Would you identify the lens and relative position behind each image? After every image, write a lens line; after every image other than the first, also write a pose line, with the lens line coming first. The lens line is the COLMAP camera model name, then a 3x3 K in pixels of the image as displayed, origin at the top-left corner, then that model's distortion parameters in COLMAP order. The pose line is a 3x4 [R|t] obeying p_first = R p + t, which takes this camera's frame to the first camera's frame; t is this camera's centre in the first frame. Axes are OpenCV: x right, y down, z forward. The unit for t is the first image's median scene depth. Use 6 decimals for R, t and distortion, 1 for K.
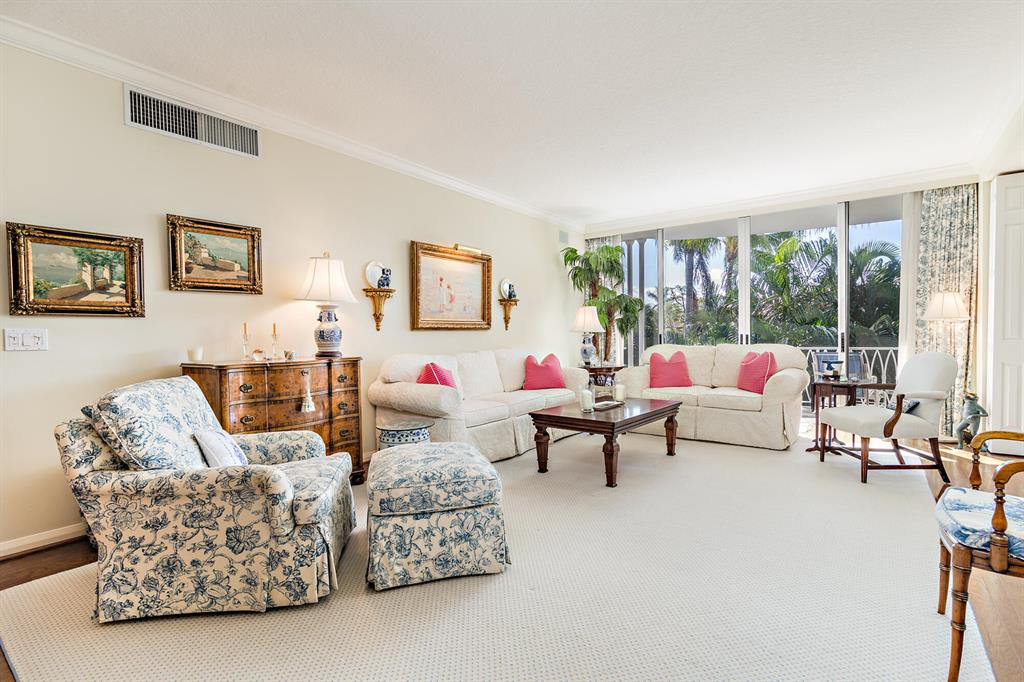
lens RADIAL K [[482.6, 0, 508.3], [0, 482.6, 341.3], [0, 0, 1]] dist [0.004380, 0.001101]
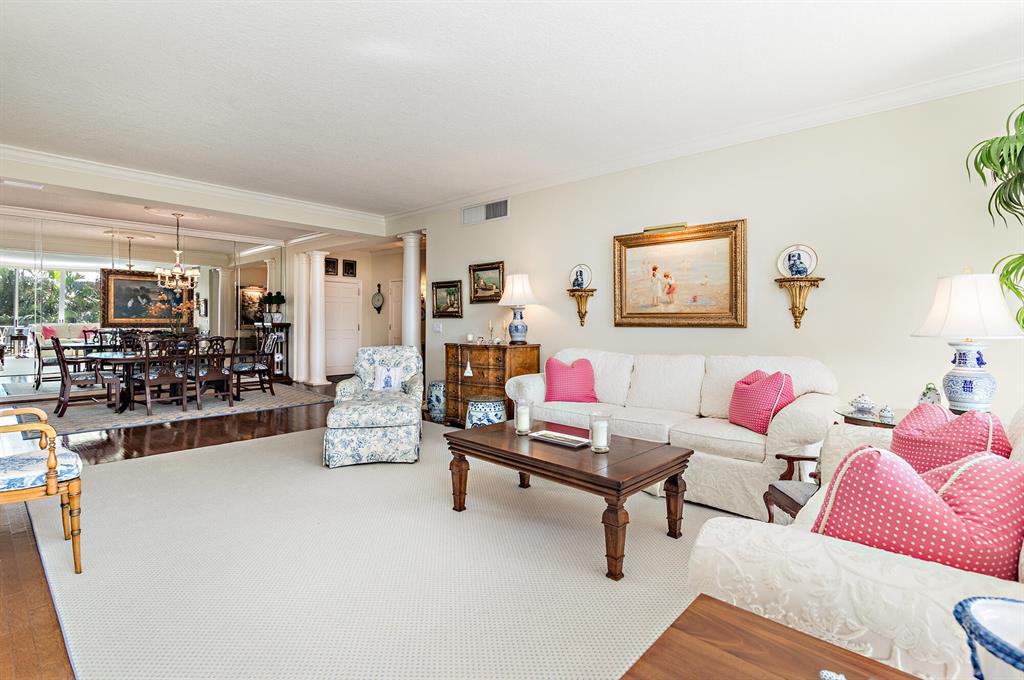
lens RADIAL K [[482.6, 0, 508.7], [0, 482.6, 316.6], [0, 0, 1]] dist [0.004380, 0.001101]
pose [[-0.083529, -0.010653, -0.996448, 0.759174], [-0.029720, 0.999525, -0.008195, -0.027288], [0.996062, 0.028930, -0.083806, 0.826341]]
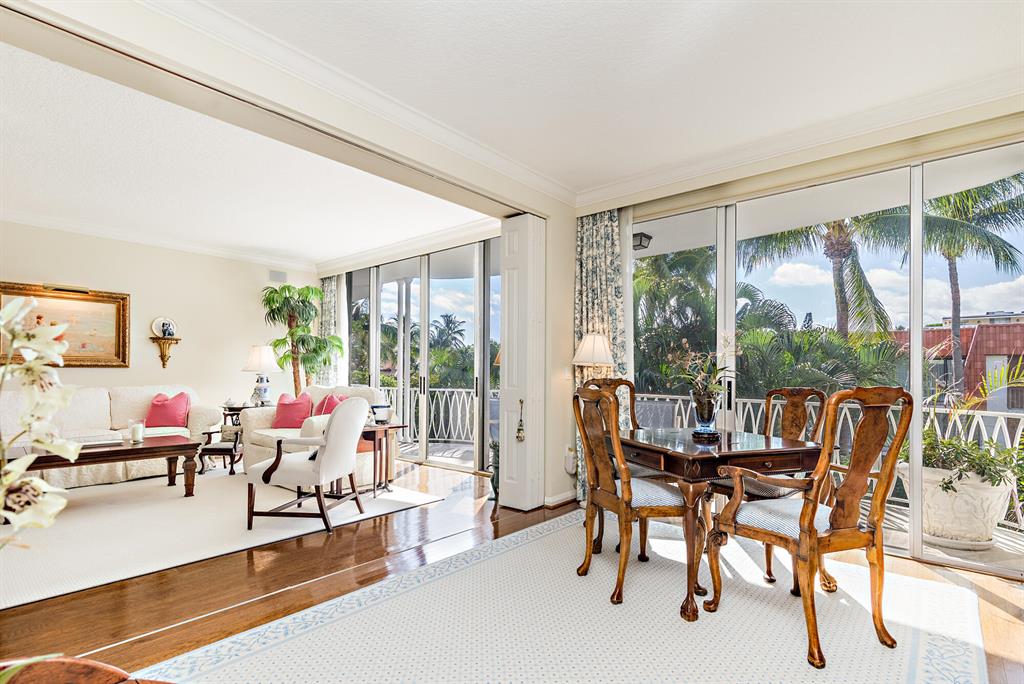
lens RADIAL K [[482.6, 0, 499.9], [0, 482.6, 370.4], [0, 0, 1]] dist [0.004380, 0.001101]
pose [[0.998017, 0.017320, -0.060512, 0.910721], [-0.018445, 0.999666, -0.018092, -0.015993], [0.060178, 0.019172, 0.998003, 0.038873]]
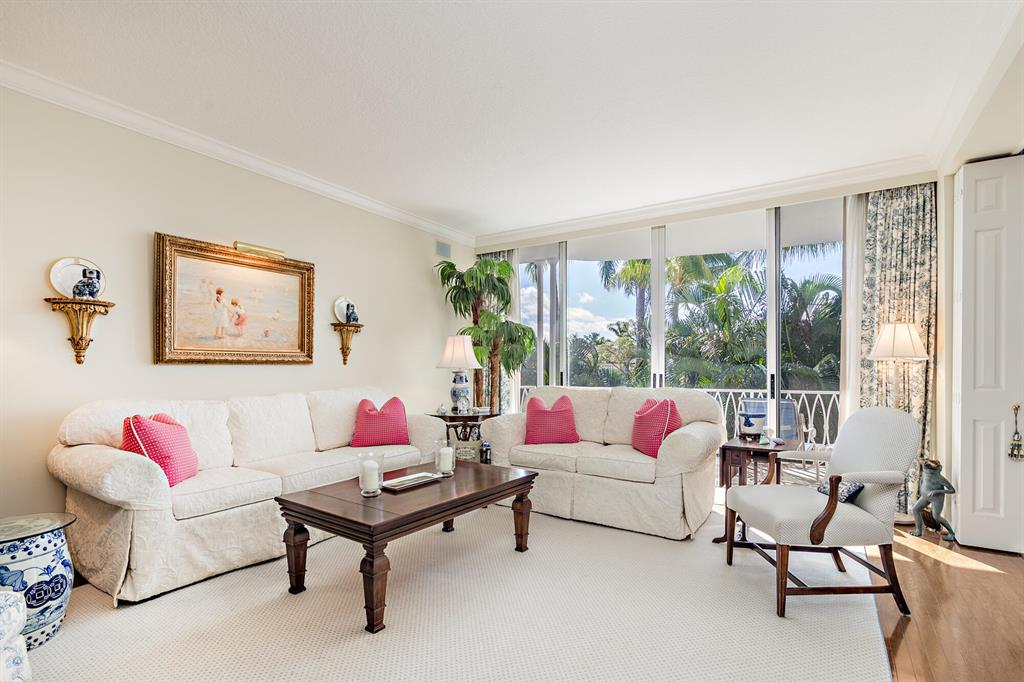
lens RADIAL K [[482.6, 0, 504.4], [0, 482.6, 363.7], [0, 0, 1]] dist [0.004380, 0.001101]
pose [[0.998125, 0.013855, 0.059627, 0.240190], [-0.012486, 0.999651, -0.023271, -0.012274], [-0.059929, 0.022483, 0.997949, 0.277865]]
